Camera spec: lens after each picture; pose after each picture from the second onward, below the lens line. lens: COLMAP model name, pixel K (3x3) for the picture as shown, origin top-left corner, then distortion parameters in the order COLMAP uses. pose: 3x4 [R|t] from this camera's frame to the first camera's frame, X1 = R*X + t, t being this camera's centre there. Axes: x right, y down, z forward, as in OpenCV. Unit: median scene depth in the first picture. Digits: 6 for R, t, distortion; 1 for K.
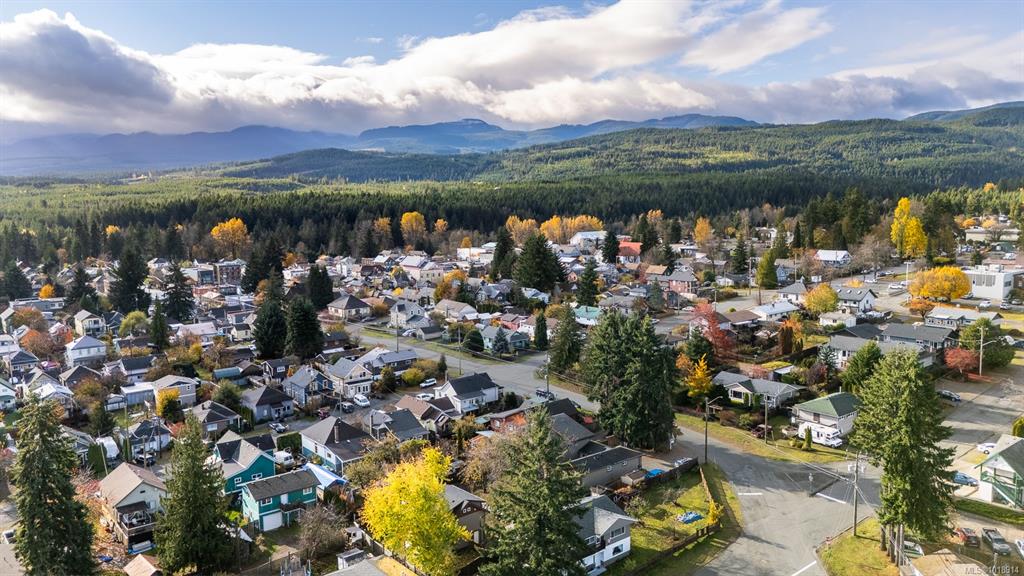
lens RADIAL K [[745.3, 0, 512.0], [0, 745.3, 288.0], [0, 0, 1]] dist [0.084757, -0.078580]
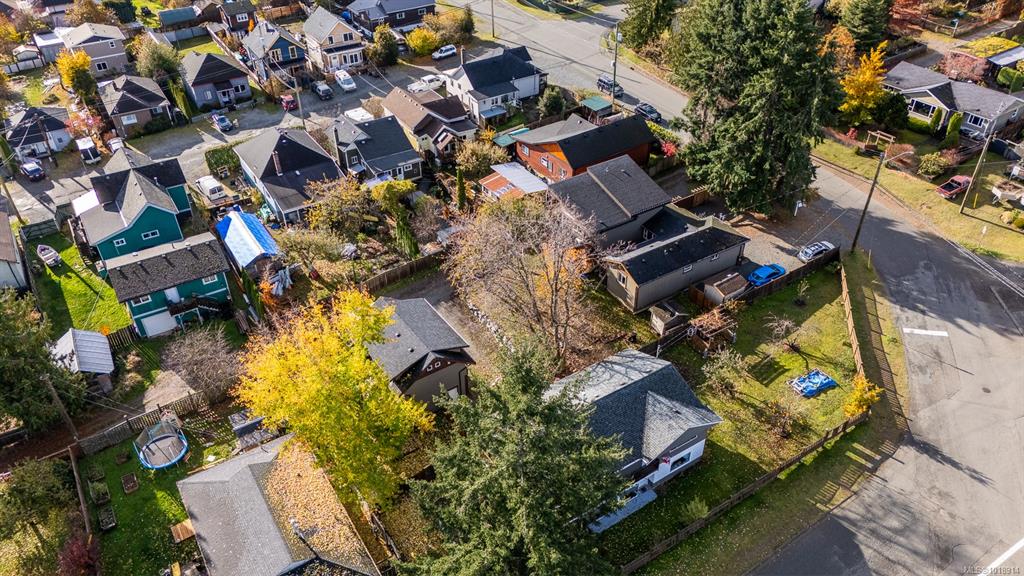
lens RADIAL K [[745.3, 0, 512.0], [0, 745.3, 288.0], [0, 0, 1]] dist [0.084757, -0.078580]
pose [[0.993020, 0.068973, -0.095673, 0.041467], [-0.011781, 0.865126, 0.501415, -0.044264], [0.117353, -0.496789, 0.859901, 0.402310]]
